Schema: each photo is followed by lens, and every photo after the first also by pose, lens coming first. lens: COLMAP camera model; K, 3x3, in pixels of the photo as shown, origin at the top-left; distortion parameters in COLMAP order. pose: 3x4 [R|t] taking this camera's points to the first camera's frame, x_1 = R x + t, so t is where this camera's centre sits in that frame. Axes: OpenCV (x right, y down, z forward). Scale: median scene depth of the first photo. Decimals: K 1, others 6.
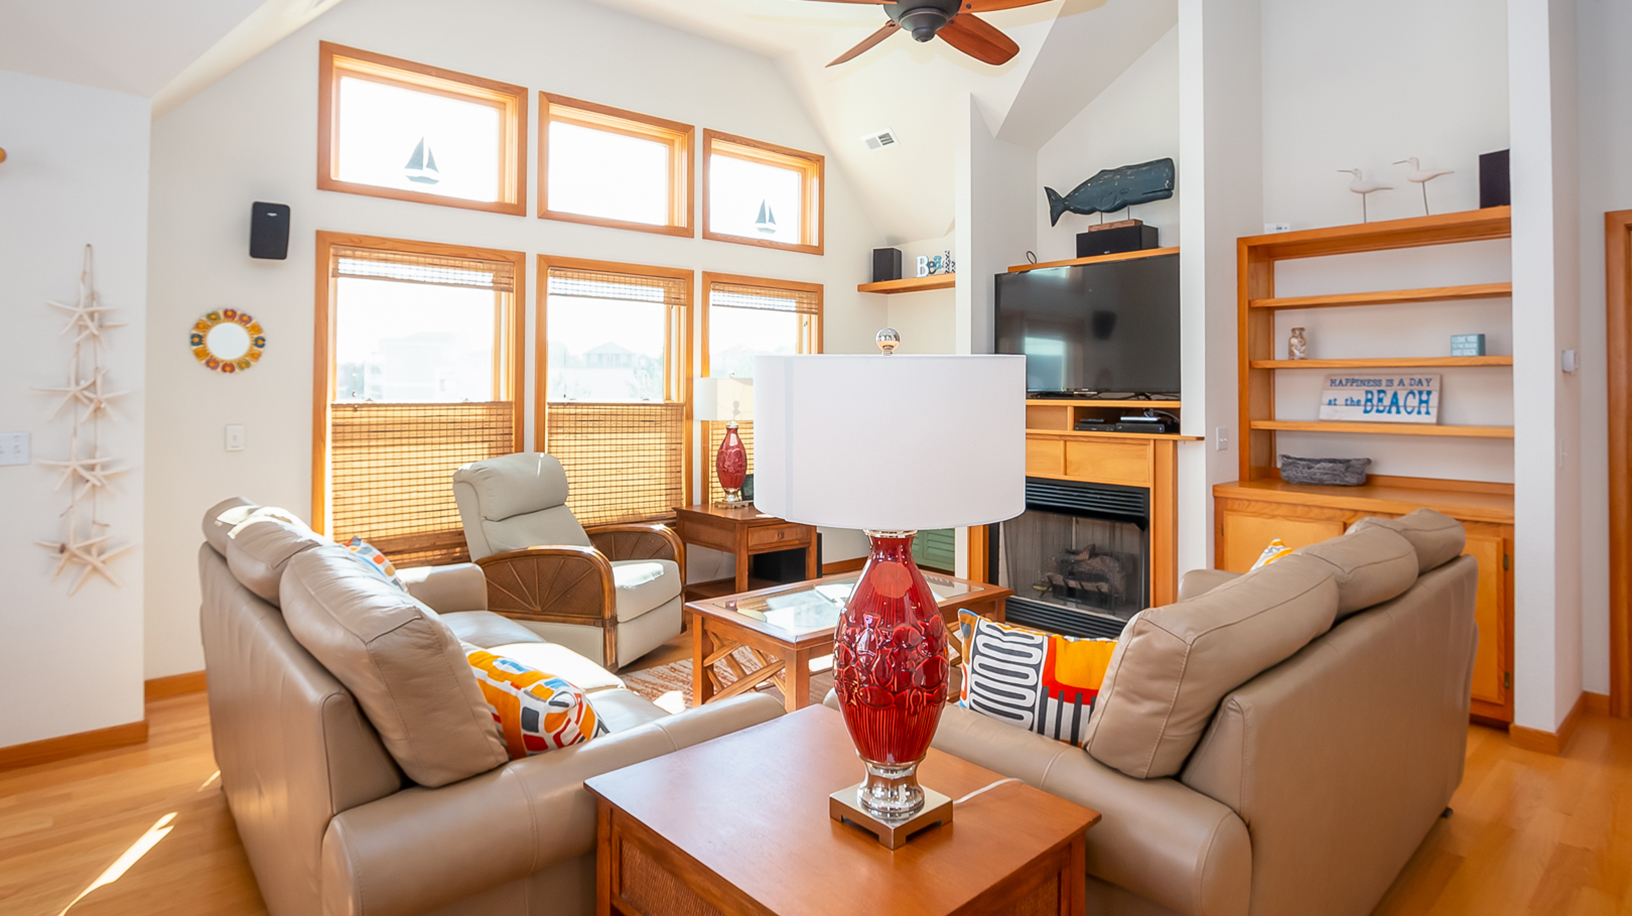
lens RADIAL K [[867.4, 0, 817.2], [0, 867.4, 462.7], [0, 0, 1]] dist [-0.015366, 0.000997]
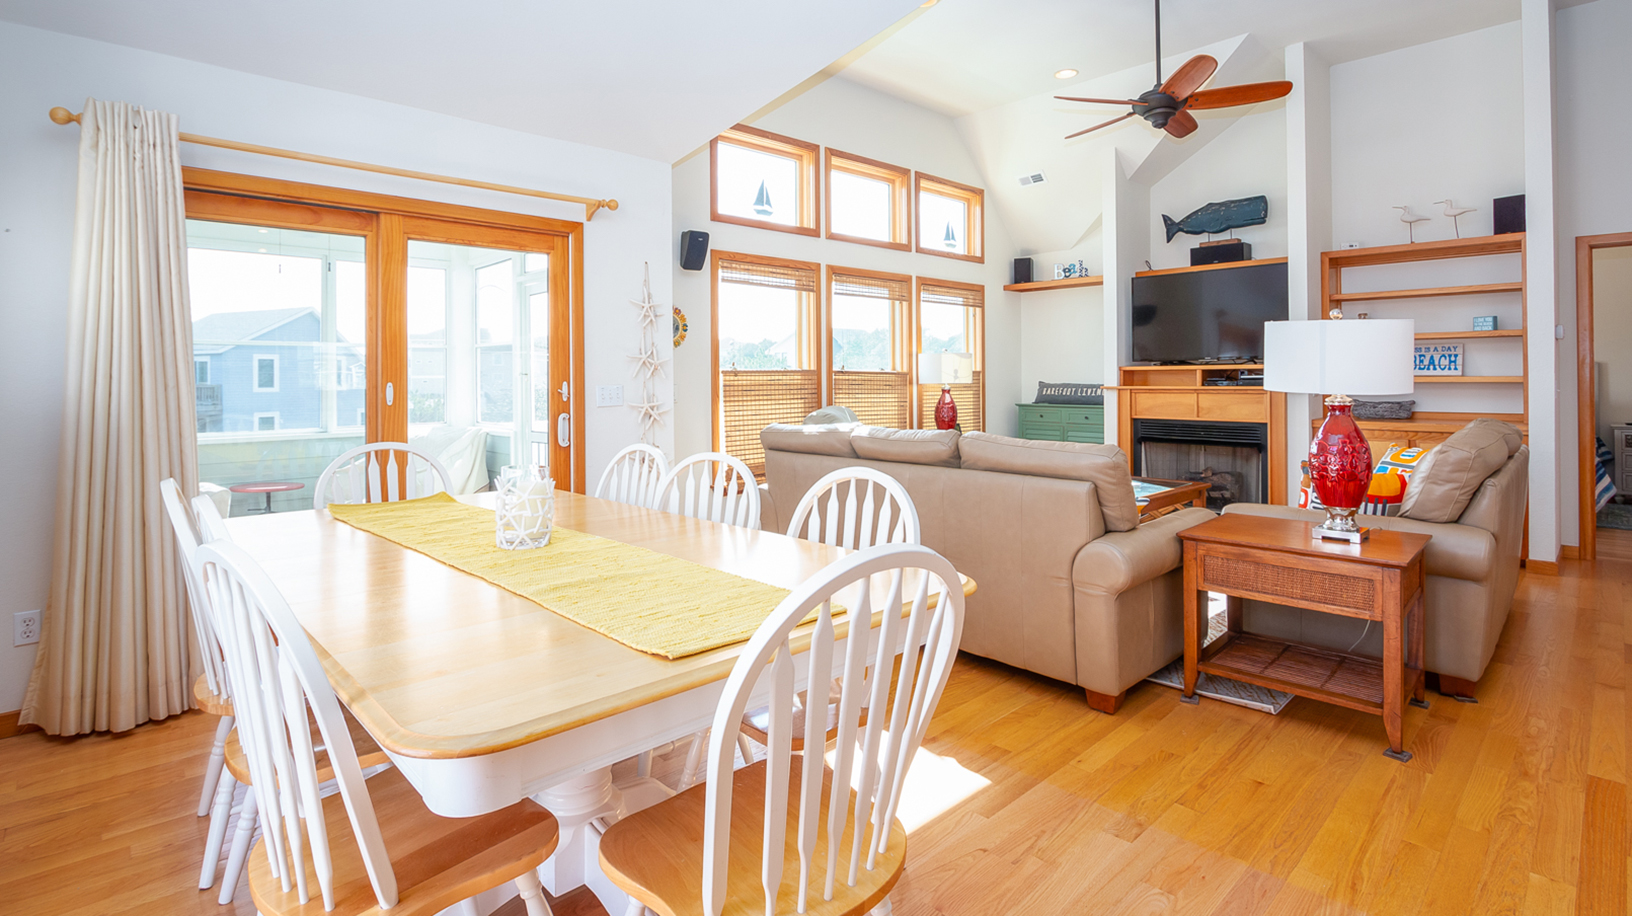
lens RADIAL K [[786.0, 0, 815.6], [0, 786.0, 458.3], [0, 0, 1]] dist [-0.006017, 0.000861]
pose [[0.998848, -0.015387, 0.045456, -0.400947], [0.014602, 0.999739, 0.017550, 0.048956], [-0.045714, -0.016866, 0.998812, -0.273090]]
